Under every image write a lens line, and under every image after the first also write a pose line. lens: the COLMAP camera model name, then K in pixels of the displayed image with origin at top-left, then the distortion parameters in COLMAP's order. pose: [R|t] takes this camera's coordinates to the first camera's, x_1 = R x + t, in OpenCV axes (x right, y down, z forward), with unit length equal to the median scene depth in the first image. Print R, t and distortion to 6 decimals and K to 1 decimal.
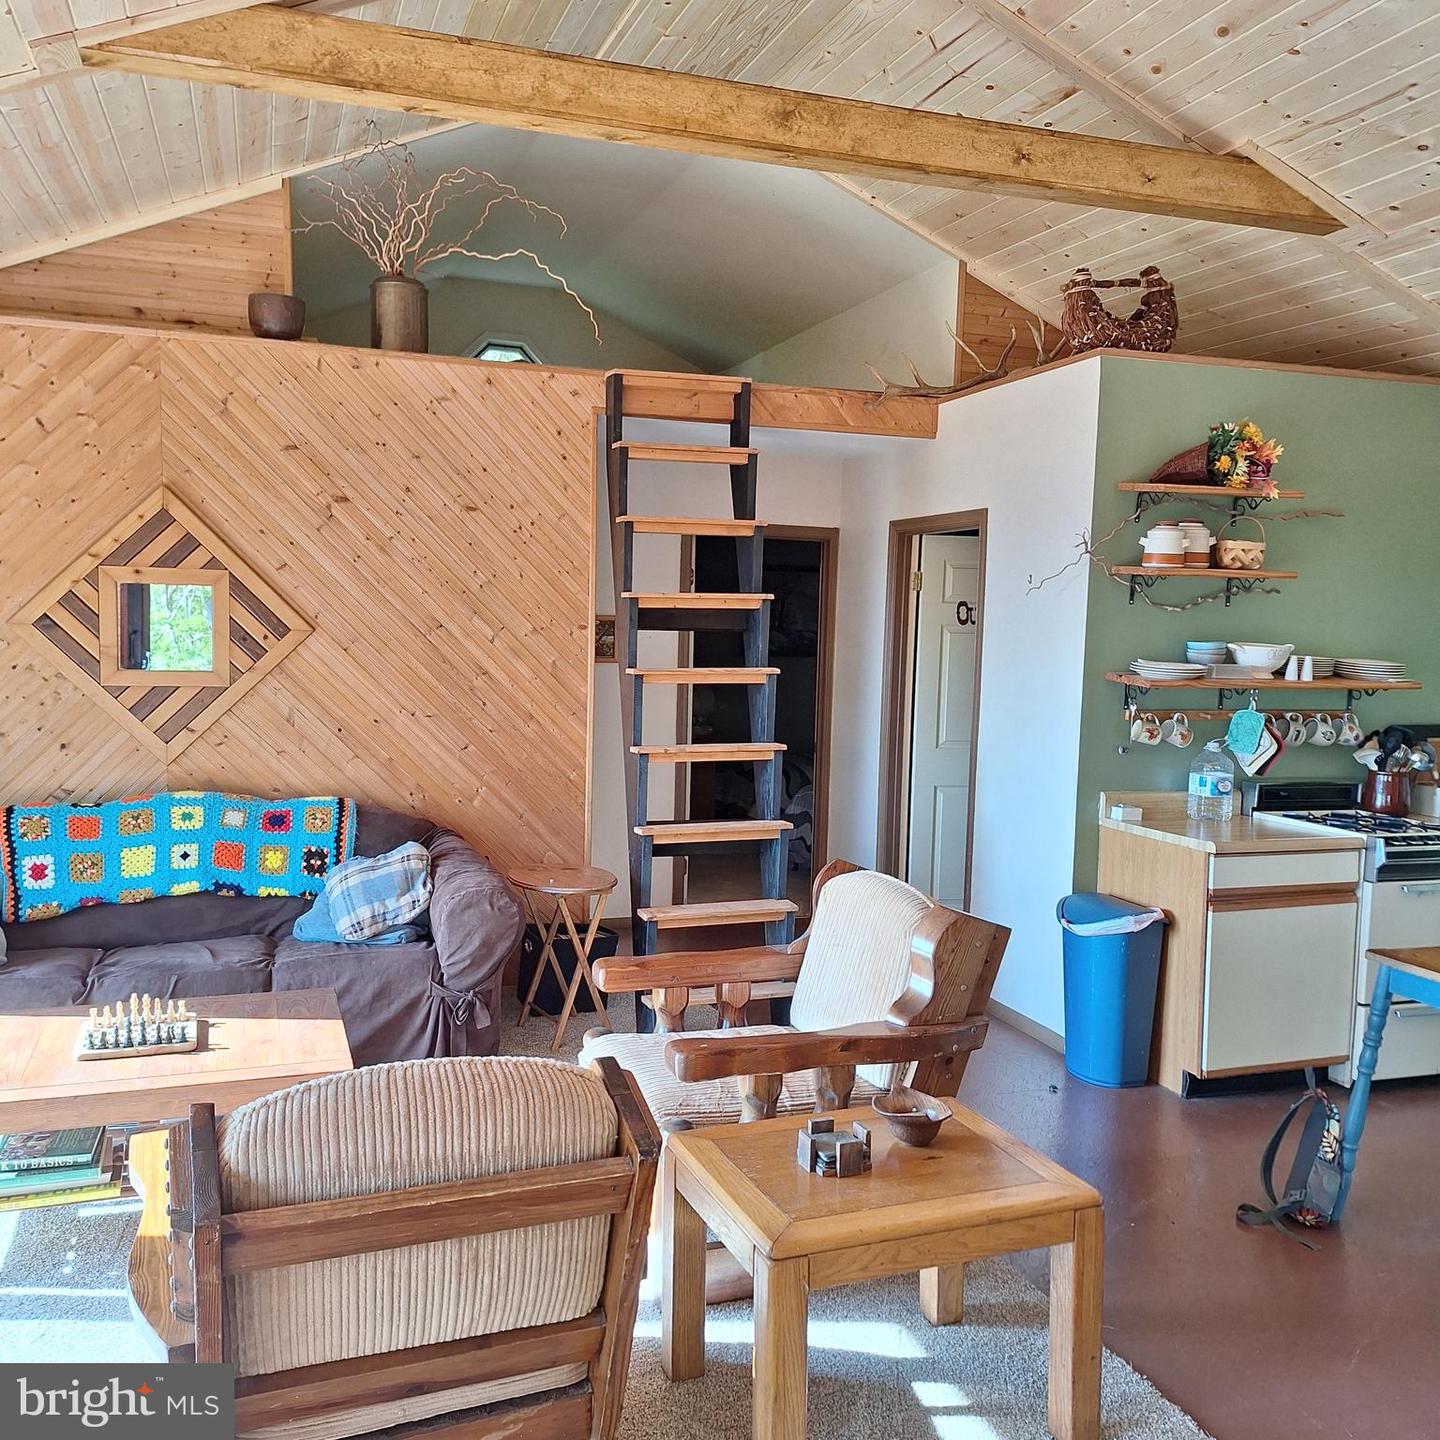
lens RADIAL K [[1317.7, 0, 722.2], [0, 1317.7, 729.7], [0, 0, 1]] dist [0.080429, -0.095783]
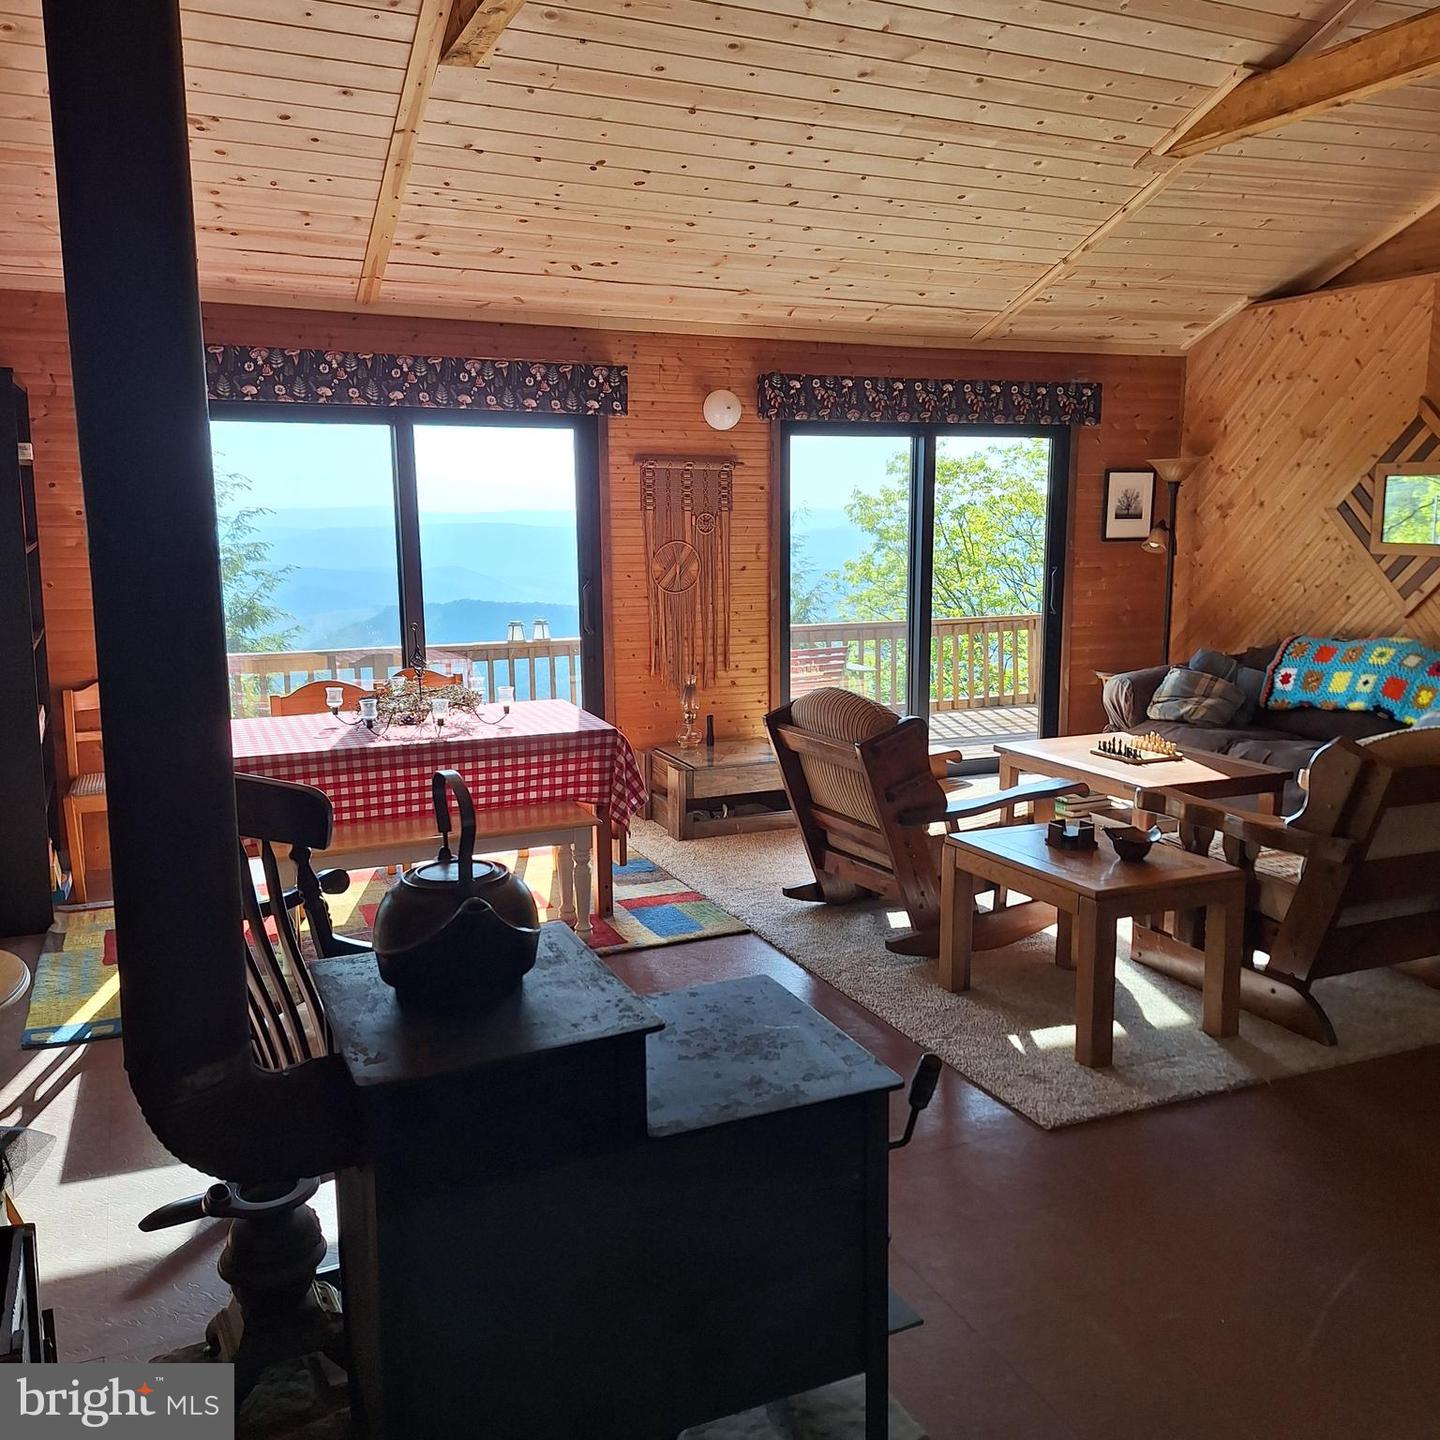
lens RADIAL K [[1314.6, 0, 716.9], [0, 1314.6, 732.5], [0, 0, 1]] dist [0.130389, -0.178372]
pose [[0.089479, 0.148440, -0.984865, 0.856696], [-0.086887, 0.986225, 0.140751, 0.011705], [0.992192, 0.072978, 0.101144, 0.227009]]
